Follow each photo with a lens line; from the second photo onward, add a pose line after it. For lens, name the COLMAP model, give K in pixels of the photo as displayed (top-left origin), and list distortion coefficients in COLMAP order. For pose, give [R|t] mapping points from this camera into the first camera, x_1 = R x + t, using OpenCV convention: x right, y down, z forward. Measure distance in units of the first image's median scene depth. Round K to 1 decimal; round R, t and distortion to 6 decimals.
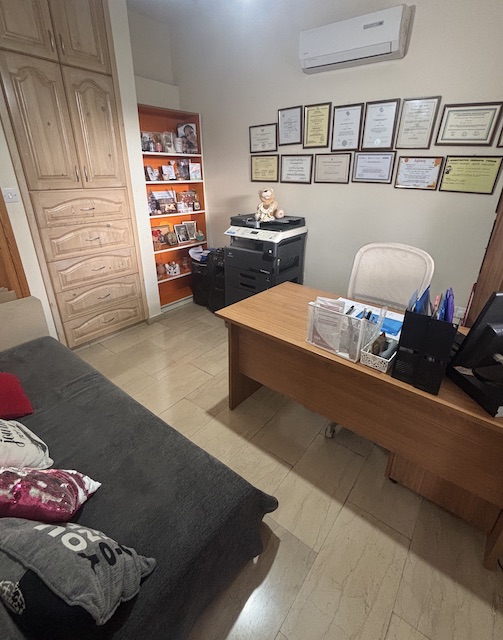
lens RADIAL K [[308.9, 0, 254.4], [0, 308.9, 309.6], [0, 0, 1]] dist [-0.001134, 0.001682]
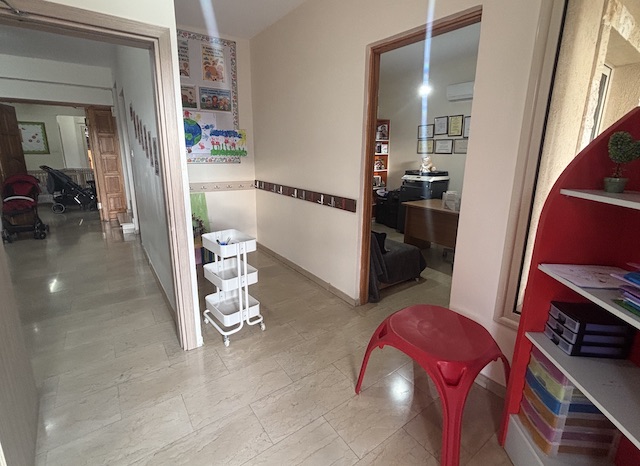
lens RADIAL K [[299.8, 0, 314.5], [0, 299.8, 228.8], [0, 0, 1]] dist [0.002146, -0.001736]
pose [[0.960153, 0.065482, -0.271696, -0.113654], [-0.111716, 0.981042, -0.158355, 0.513104], [0.256176, 0.182398, 0.949266, -1.046448]]
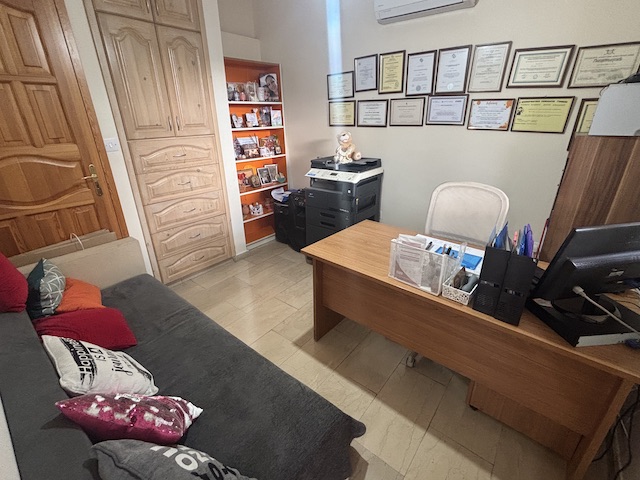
lens RADIAL K [[293.3, 0, 320.1], [0, 293.3, 243.8], [0, 0, 1]] dist [-0.002510, 0.003892]
pose [[0.999472, -0.013609, -0.029491, -0.024489], [0.013389, 0.999881, -0.007631, -0.002563], [0.029591, 0.007232, 0.999536, -0.011272]]
